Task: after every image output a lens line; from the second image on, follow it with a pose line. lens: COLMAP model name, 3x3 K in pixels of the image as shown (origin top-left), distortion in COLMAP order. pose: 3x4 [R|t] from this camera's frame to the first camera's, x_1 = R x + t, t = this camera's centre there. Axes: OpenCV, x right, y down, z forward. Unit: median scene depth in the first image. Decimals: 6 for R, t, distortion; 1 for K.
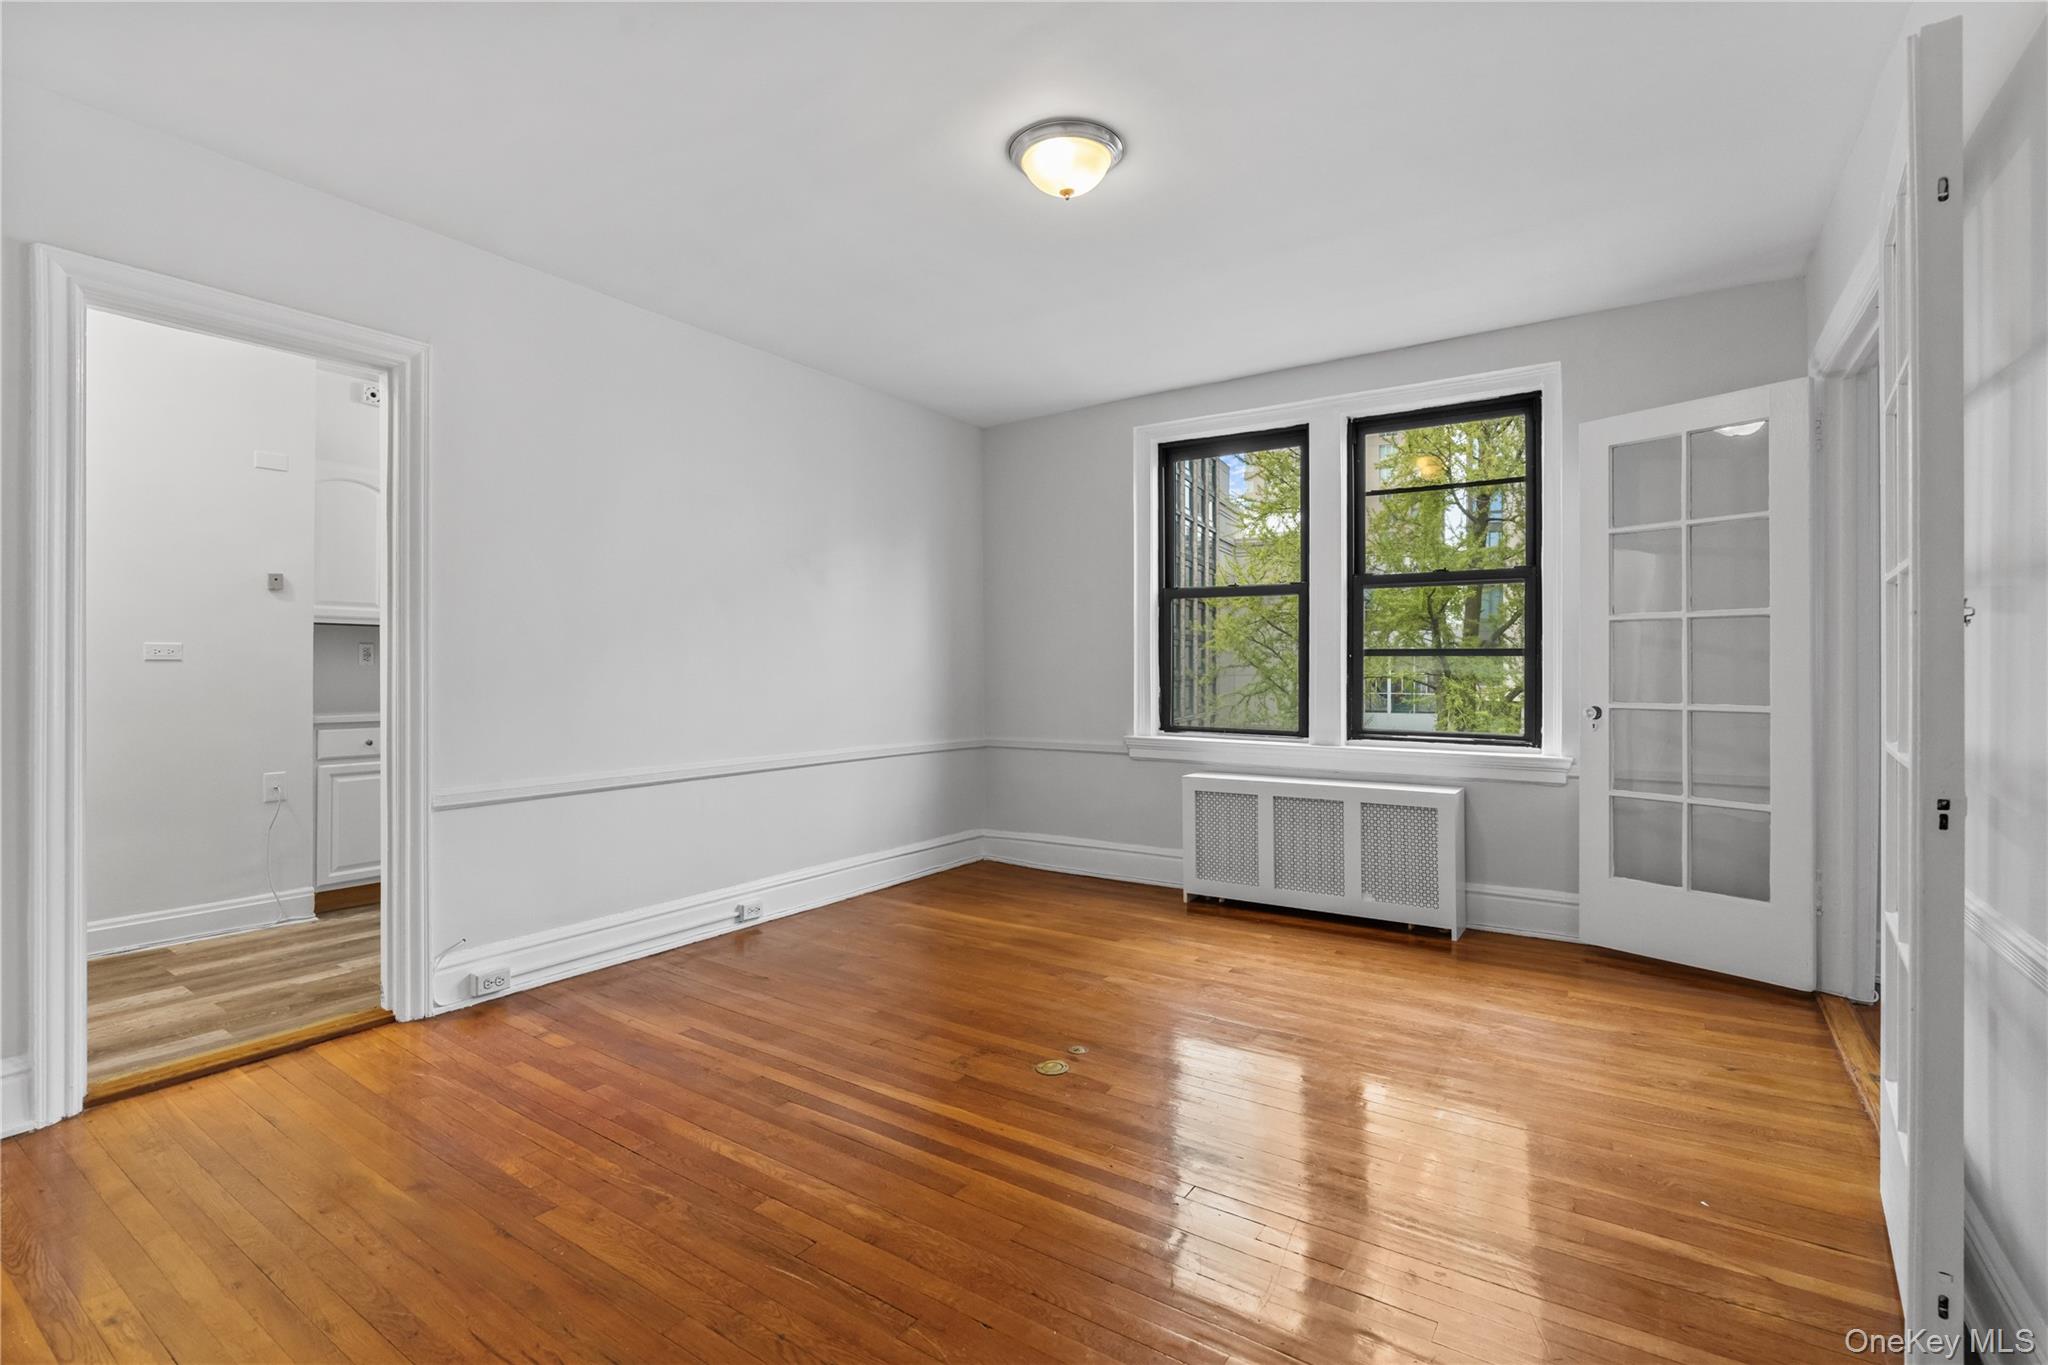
lens RADIAL K [[942.6, 0, 1015.7], [0, 942.6, 664.0], [0, 0, 1]] dist [0.001503, 0.000566]
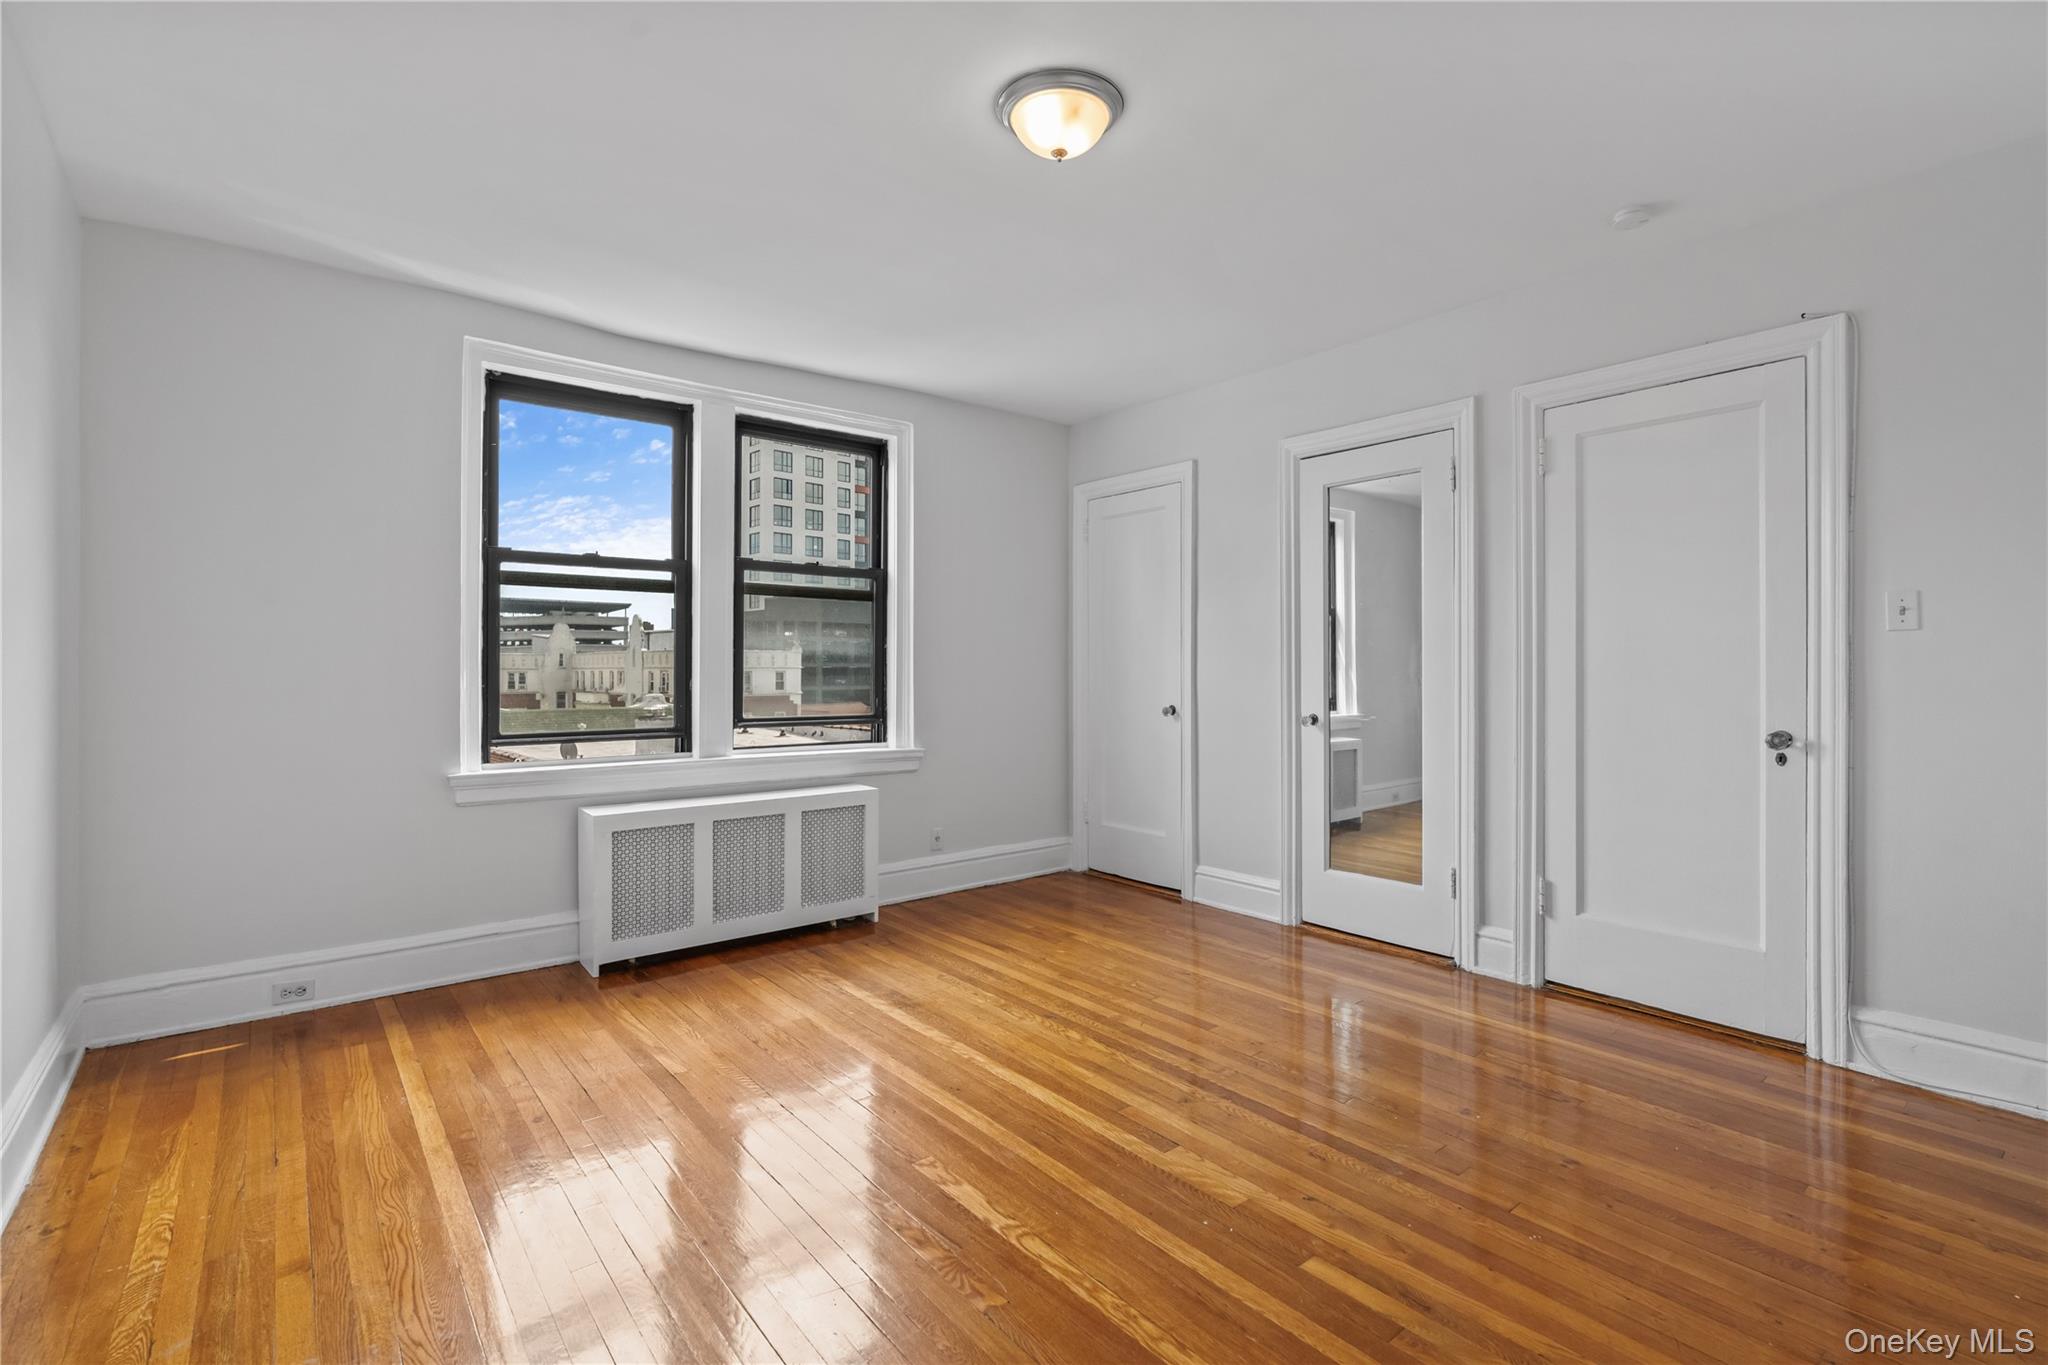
lens RADIAL K [[938.4, 0, 1022.2], [0, 938.4, 669.1], [0, 0, 1]] dist [-0.002749, -0.000293]
pose [[0.292168, 0.000350, 0.956367, -0.503137], [-0.002980, 0.999995, 0.000544, -0.004235], [-0.956362, -0.003009, 0.292167, 0.478497]]
